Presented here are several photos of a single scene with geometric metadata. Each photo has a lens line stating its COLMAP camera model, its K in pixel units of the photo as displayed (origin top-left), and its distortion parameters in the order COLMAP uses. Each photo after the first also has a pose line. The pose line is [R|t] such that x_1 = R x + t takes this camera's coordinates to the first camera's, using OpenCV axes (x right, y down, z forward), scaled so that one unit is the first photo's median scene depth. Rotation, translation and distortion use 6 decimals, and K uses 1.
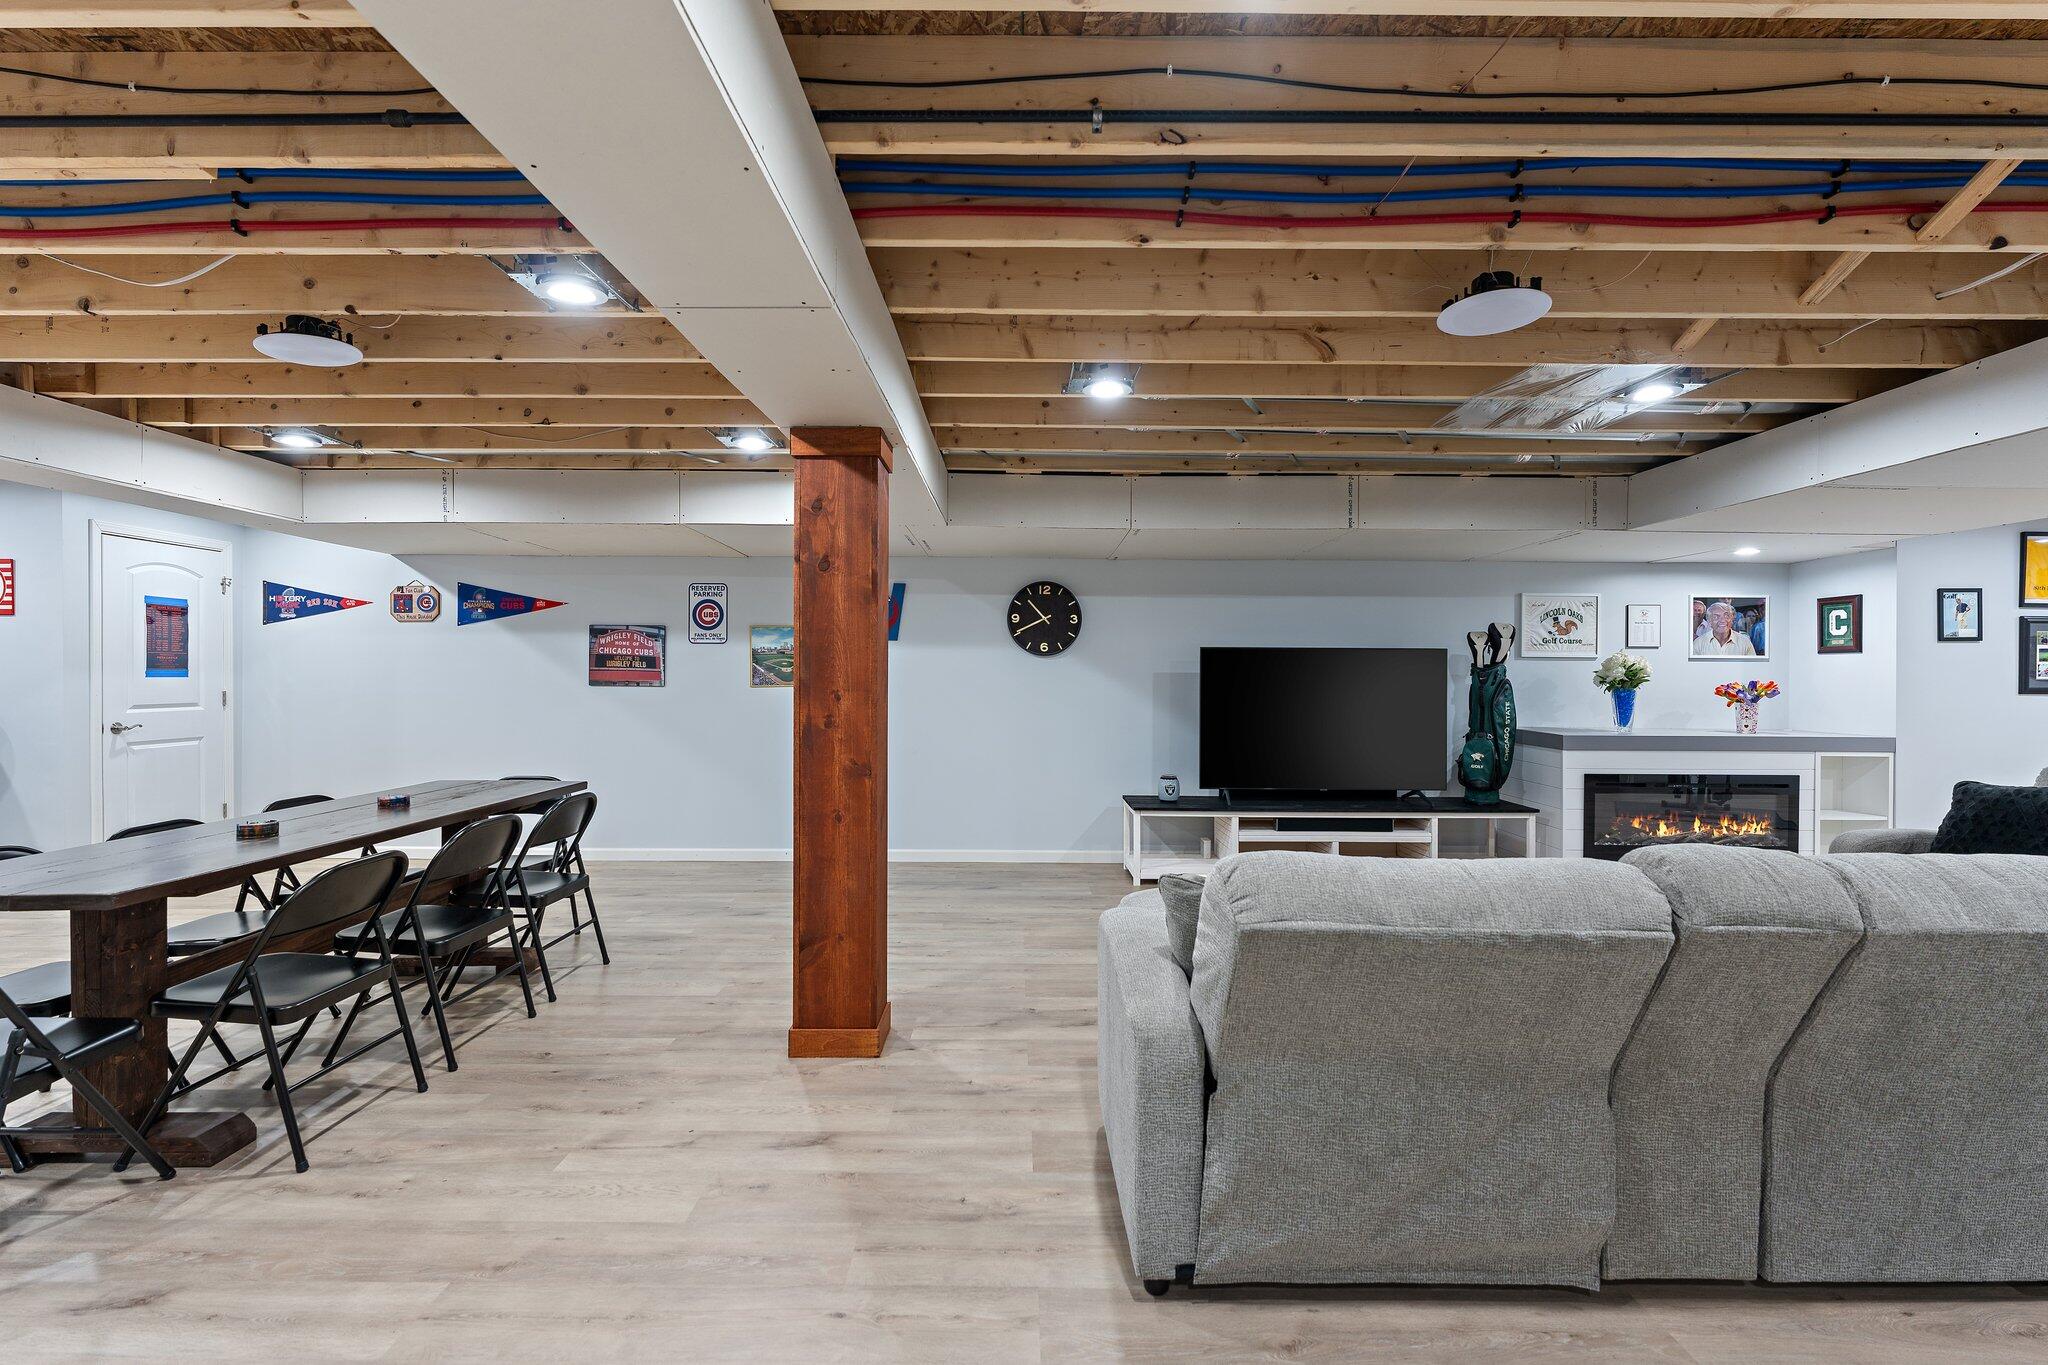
lens RADIAL K [[890.7, 0, 1022.3], [0, 890.7, 683.4], [0, 0, 1]] dist [0.000352, 0.000079]
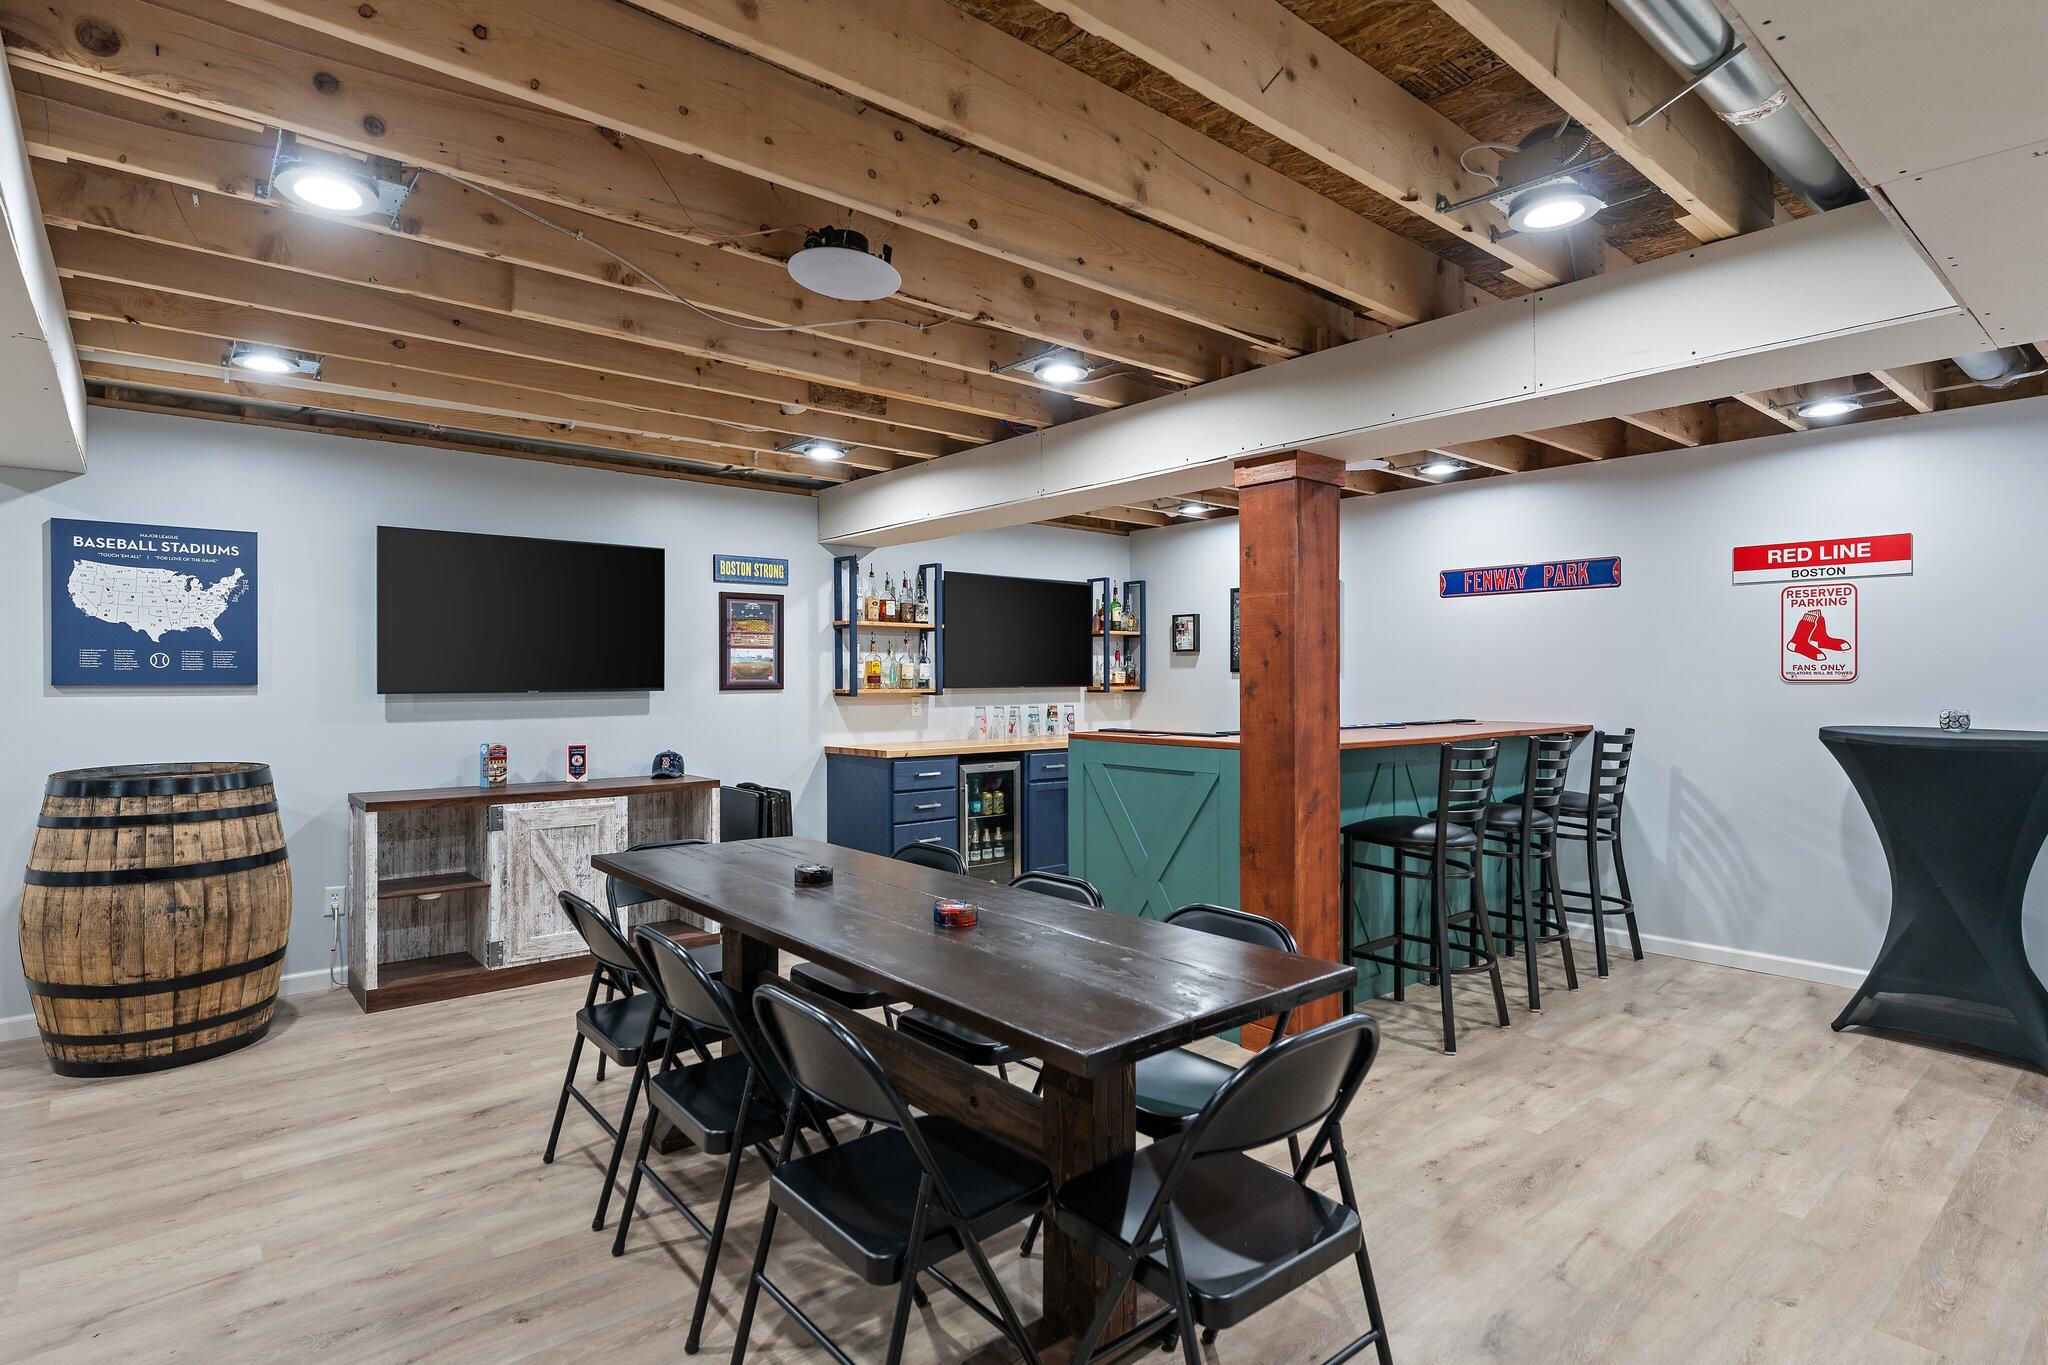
lens RADIAL K [[1043.7, 0, 1023.6], [0, 1043.7, 683.5], [0, 0, 1]] dist [0.001008, 0.000591]
pose [[-0.767638, -0.003291, -0.640876, -0.532080], [-0.005633, 0.999983, 0.001612, -0.034909], [0.640859, 0.004848, -0.767643, 2.790335]]
